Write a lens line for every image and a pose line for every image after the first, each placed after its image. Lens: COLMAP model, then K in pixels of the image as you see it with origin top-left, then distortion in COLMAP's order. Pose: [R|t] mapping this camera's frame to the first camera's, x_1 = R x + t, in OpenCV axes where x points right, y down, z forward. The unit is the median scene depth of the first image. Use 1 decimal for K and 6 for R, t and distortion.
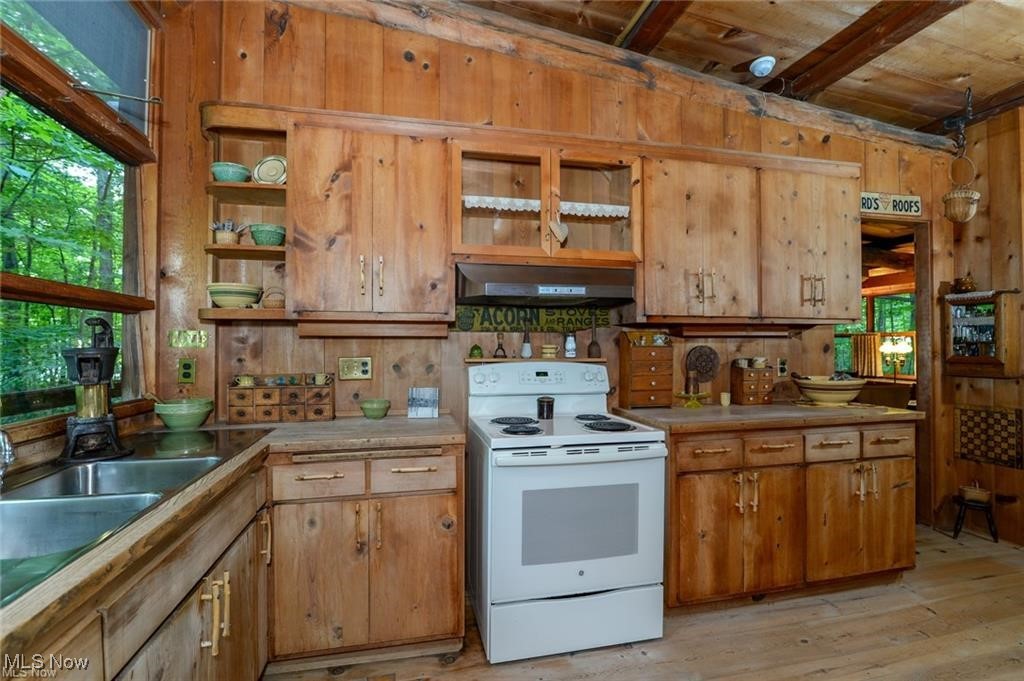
lens RADIAL K [[484.8, 0, 512.0], [0, 484.8, 340.5], [0, 0, 1]] dist [-0.020507, 0.000091]
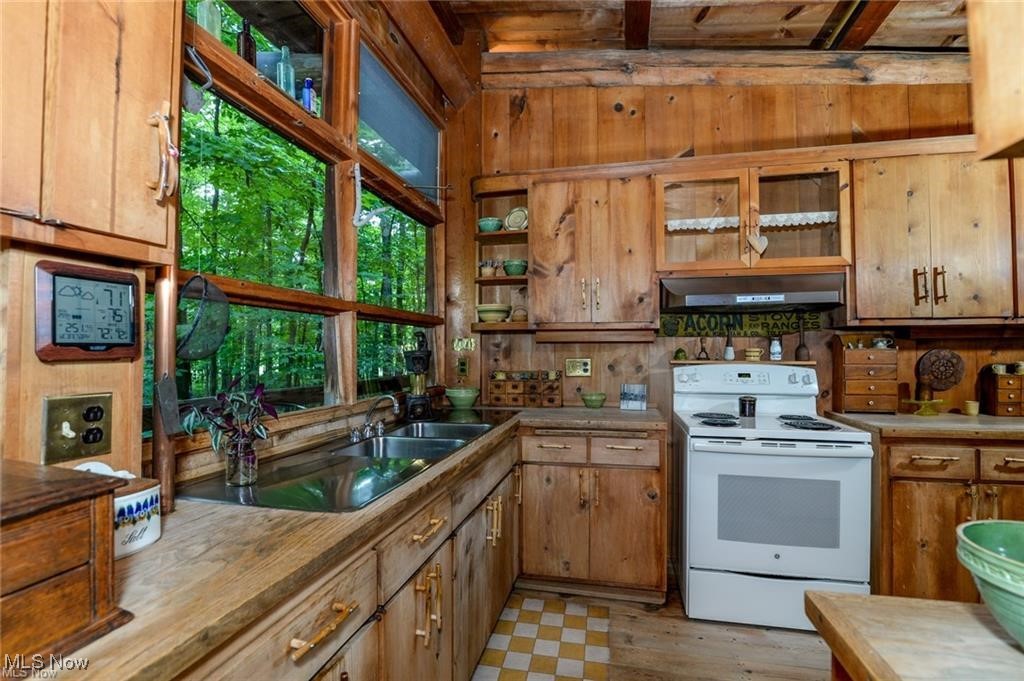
lens RADIAL K [[484.8, 0, 512.0], [0, 484.8, 340.5], [0, 0, 1]] dist [-0.020507, 0.000091]
pose [[0.903971, -0.008005, -0.427519, 0.062676], [0.004909, 0.999953, -0.008344, -0.002359], [0.427566, 0.005444, 0.903968, -0.225064]]
